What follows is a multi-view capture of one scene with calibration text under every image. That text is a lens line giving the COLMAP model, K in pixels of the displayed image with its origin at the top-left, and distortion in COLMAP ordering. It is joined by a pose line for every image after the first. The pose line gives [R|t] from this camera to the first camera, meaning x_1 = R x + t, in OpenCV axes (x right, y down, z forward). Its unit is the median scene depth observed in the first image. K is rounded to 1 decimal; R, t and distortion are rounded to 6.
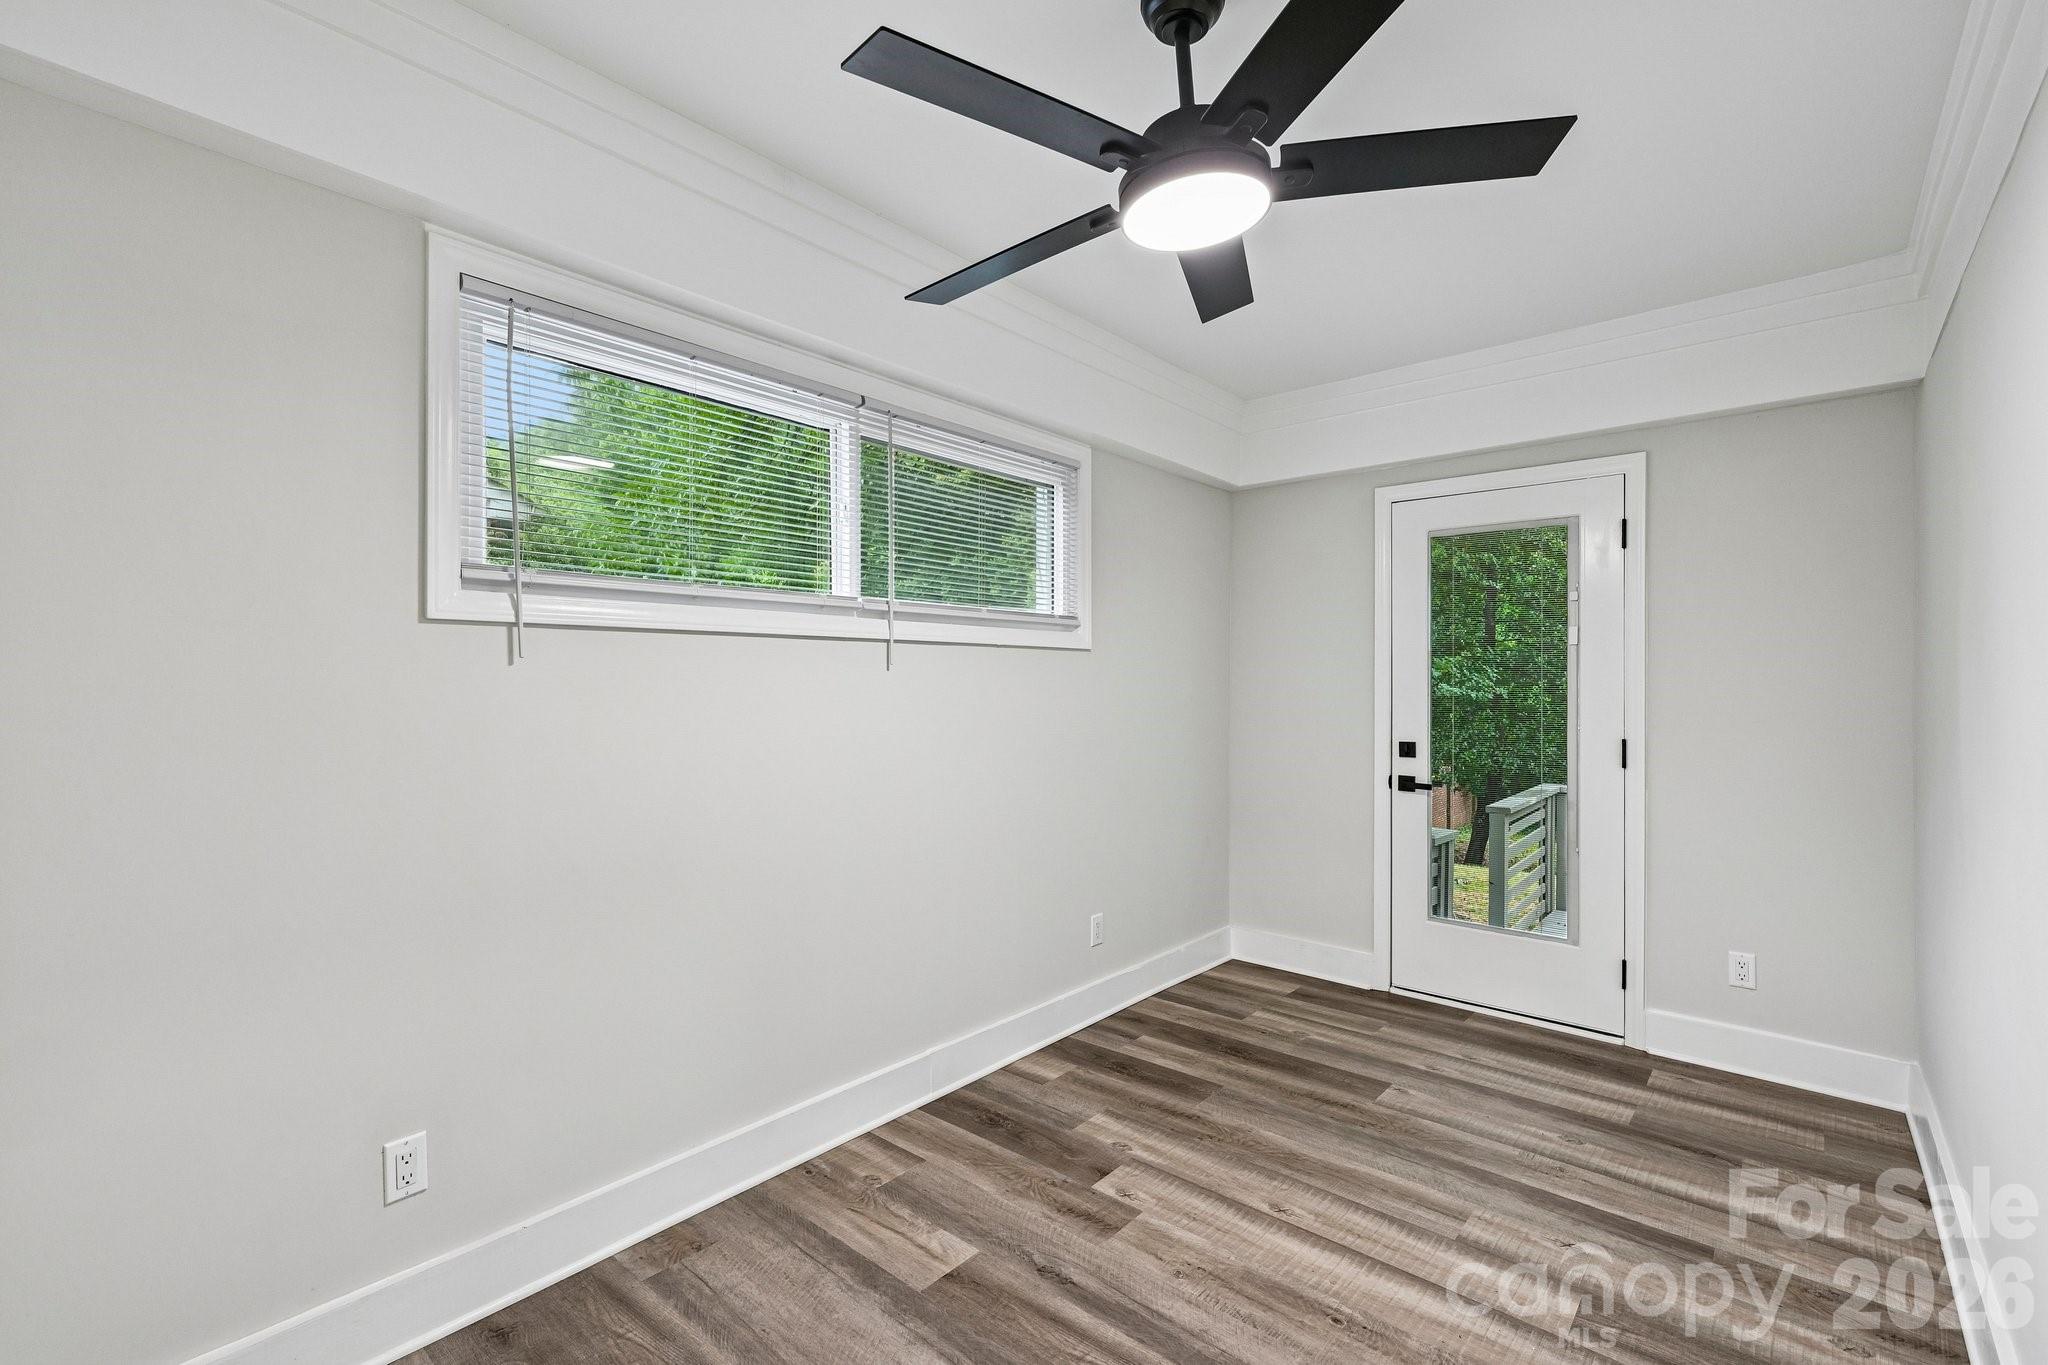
lens RADIAL K [[897.5, 0, 1016.9], [0, 897.5, 689.2], [0, 0, 1]] dist [0.005358, 0.000145]
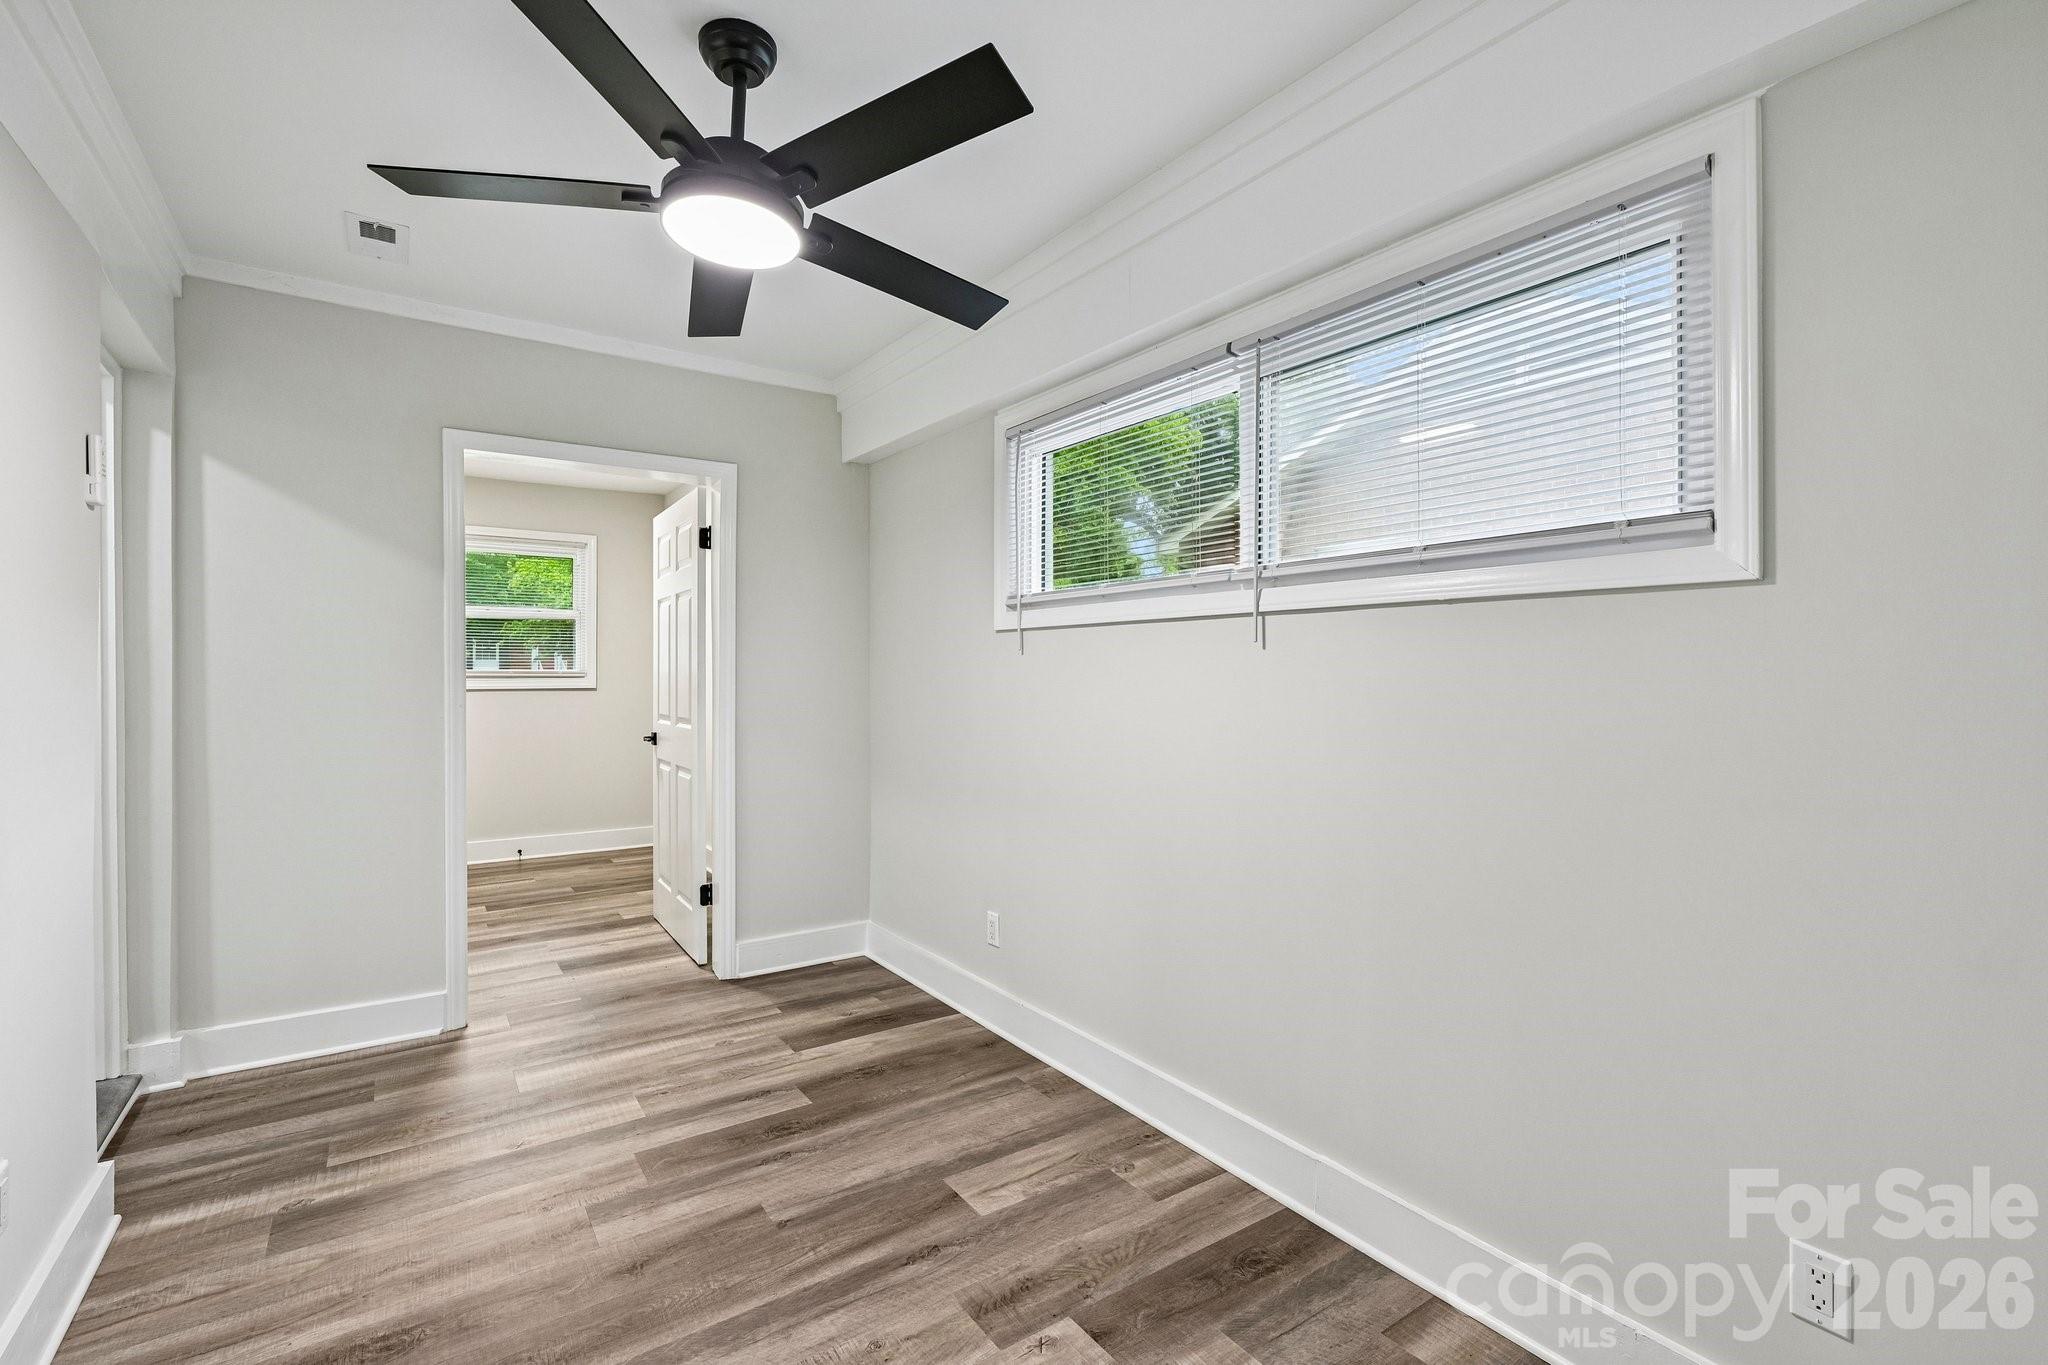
lens RADIAL K [[897.5, 0, 1013.3], [0, 897.5, 672.4], [0, 0, 1]] dist [0.005358, 0.000145]
pose [[-0.239570, 0.001055, -0.970878, 0.892600], [-0.008321, 0.999960, 0.003140, 0.000444], [0.970843, 0.008831, -0.239552, 1.202904]]
